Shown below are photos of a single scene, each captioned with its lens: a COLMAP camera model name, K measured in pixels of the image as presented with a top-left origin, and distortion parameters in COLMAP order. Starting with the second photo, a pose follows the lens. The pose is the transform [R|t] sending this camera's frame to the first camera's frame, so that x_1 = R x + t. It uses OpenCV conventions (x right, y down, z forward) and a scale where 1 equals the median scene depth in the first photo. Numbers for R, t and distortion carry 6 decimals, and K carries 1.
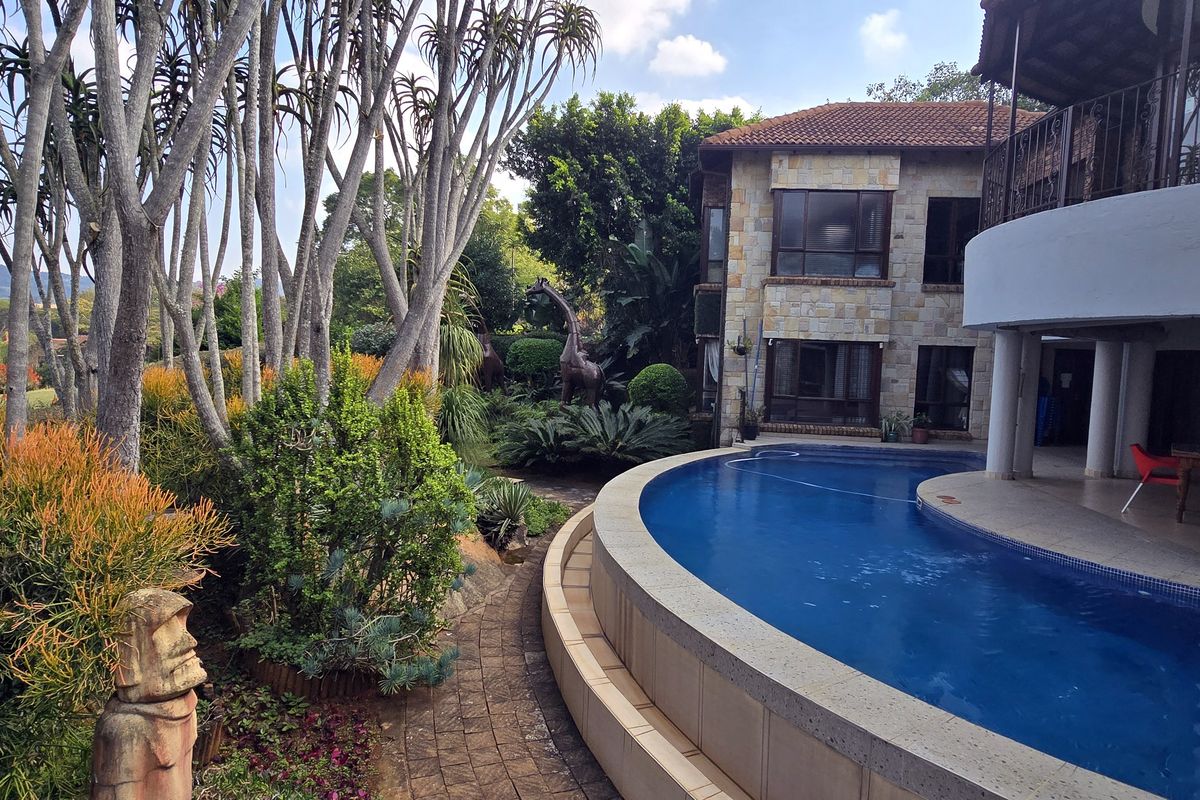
lens RADIAL K [[716.5, 0, 600.0], [0, 716.5, 400.0], [0, 0, 1]] dist [0.000377, -0.002197]
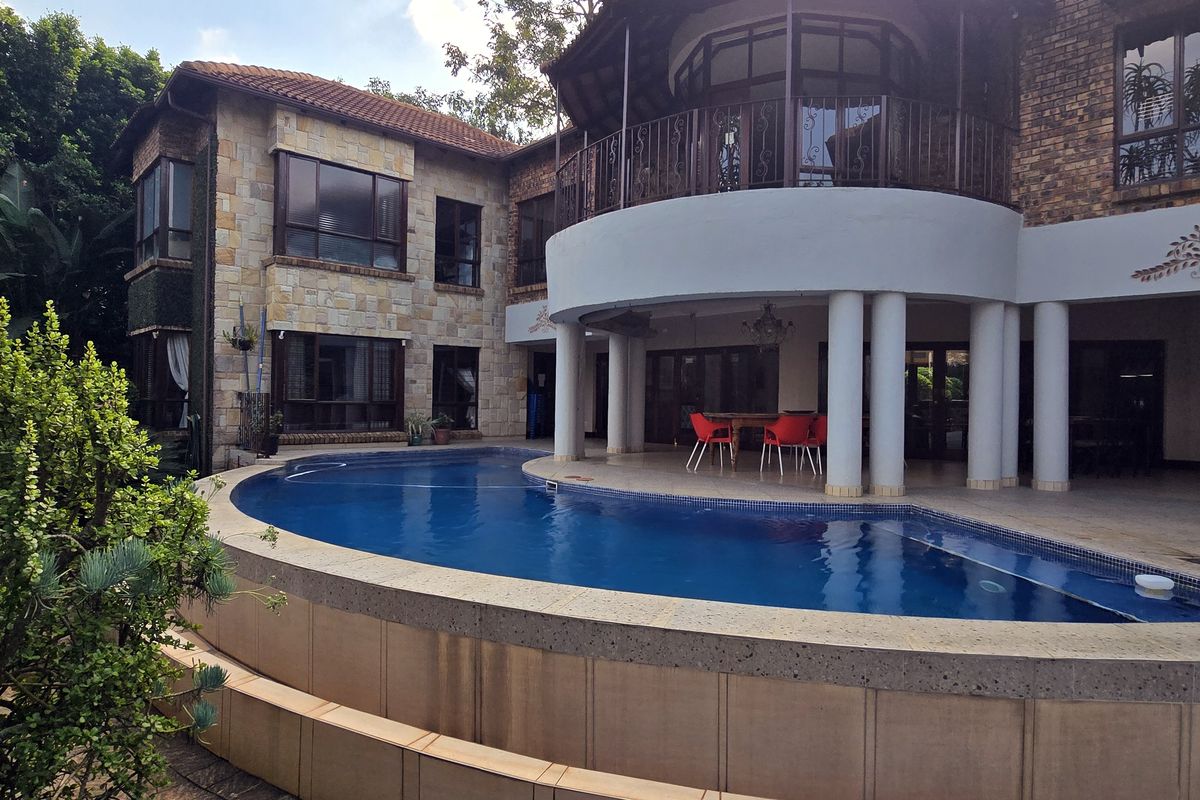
lens RADIAL K [[716.5, 0, 600.0], [0, 716.5, 400.0], [0, 0, 1]] dist [0.000377, -0.002197]
pose [[0.641321, -0.023532, 0.766912, -0.160449], [0.060897, 0.997938, -0.020304, 0.032569], [-0.764852, 0.059724, 0.641431, 0.204655]]
